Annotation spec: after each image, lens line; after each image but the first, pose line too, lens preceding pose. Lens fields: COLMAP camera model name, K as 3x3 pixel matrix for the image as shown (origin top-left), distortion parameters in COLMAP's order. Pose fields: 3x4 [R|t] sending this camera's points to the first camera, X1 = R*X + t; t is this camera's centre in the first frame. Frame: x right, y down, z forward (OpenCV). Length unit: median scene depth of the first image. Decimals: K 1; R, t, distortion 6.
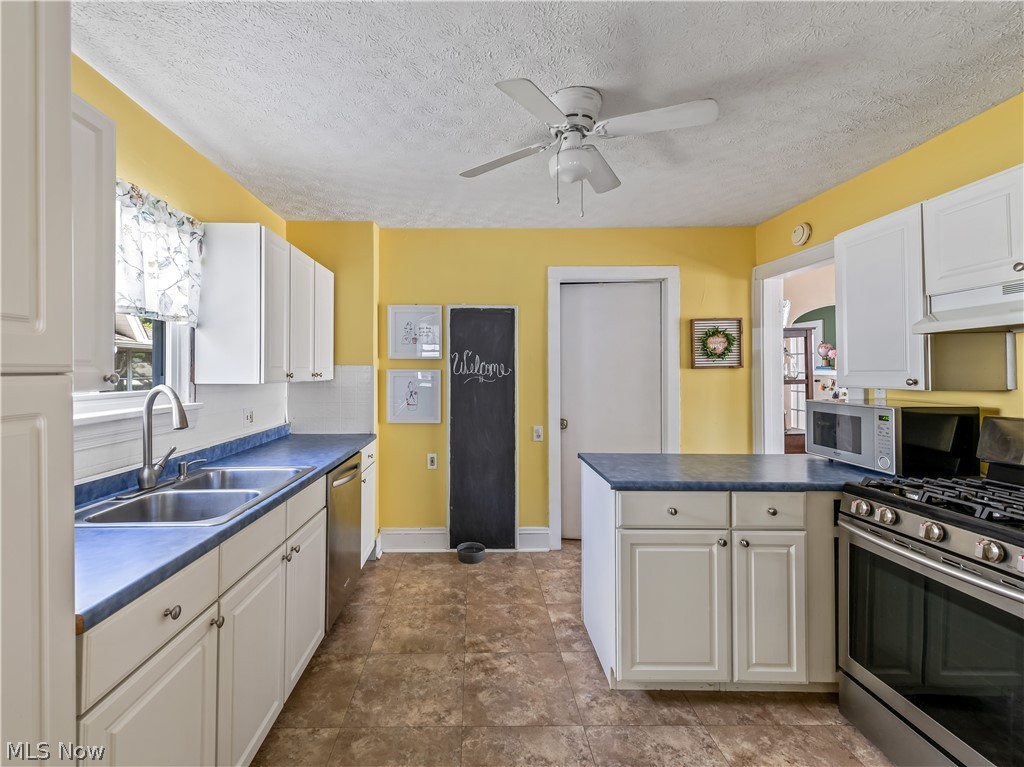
lens RADIAL K [[466.5, 0, 478.1], [0, 466.5, 366.8], [0, 0, 1]] dist [0.015293, -0.000484]
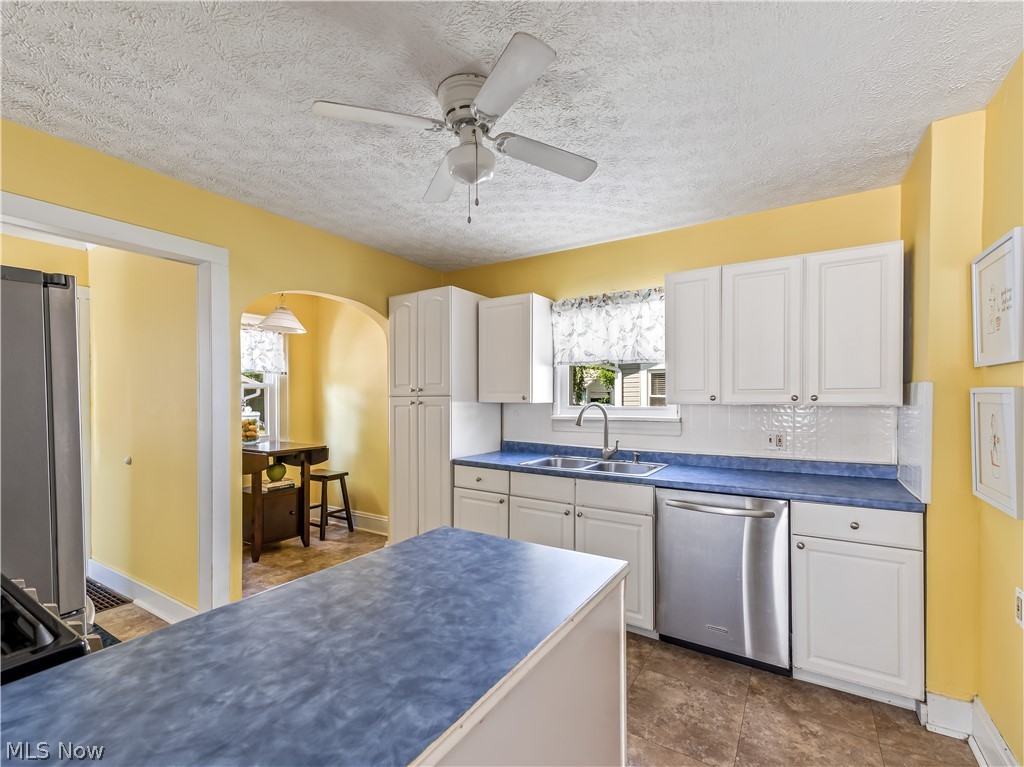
lens RADIAL K [[452.8, 0, 509.8], [0, 452.8, 400.1], [0, 0, 1]] dist [0.011689, -0.000516]
pose [[-0.546641, 0.007600, -0.837333, 0.718804], [0.010088, 0.999946, 0.002491, 0.016544], [0.837306, -0.007085, -0.546688, 1.236263]]
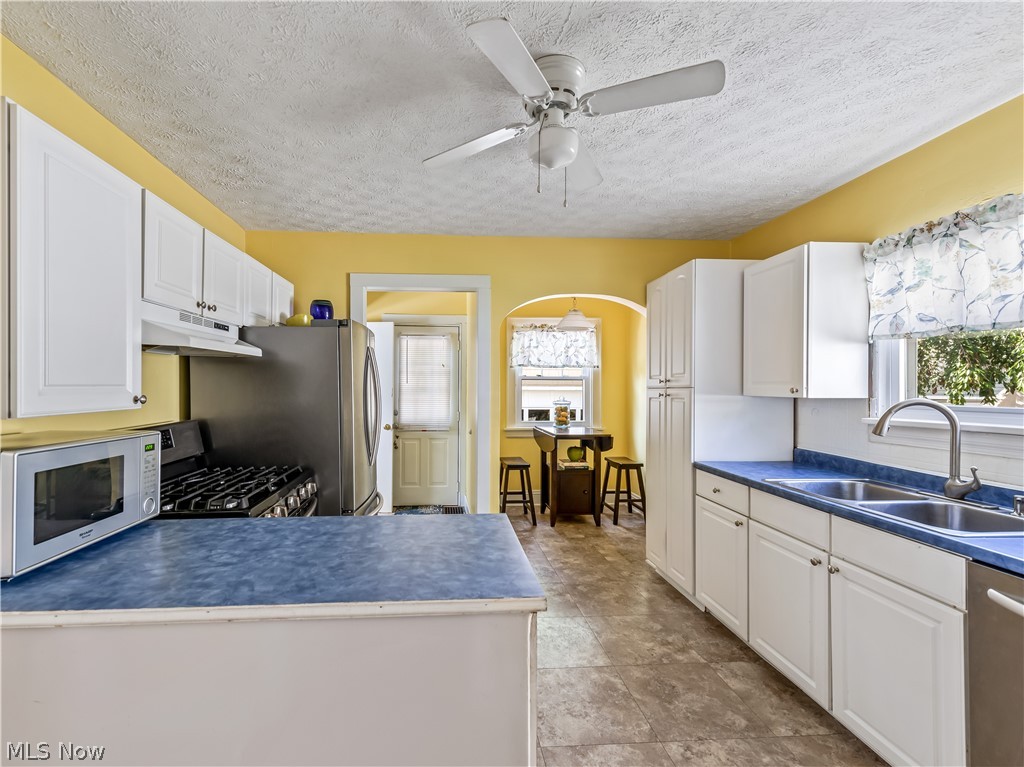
lens RADIAL K [[445.3, 0, 469.4], [0, 445.3, 388.9], [0, 0, 1]] dist [0.016118, -0.004895]
pose [[-0.998637, -0.000456, -0.052191, 0.318252], [-0.000116, 0.999979, -0.006520, 0.016217], [0.052193, -0.006505, -0.998616, 1.461886]]
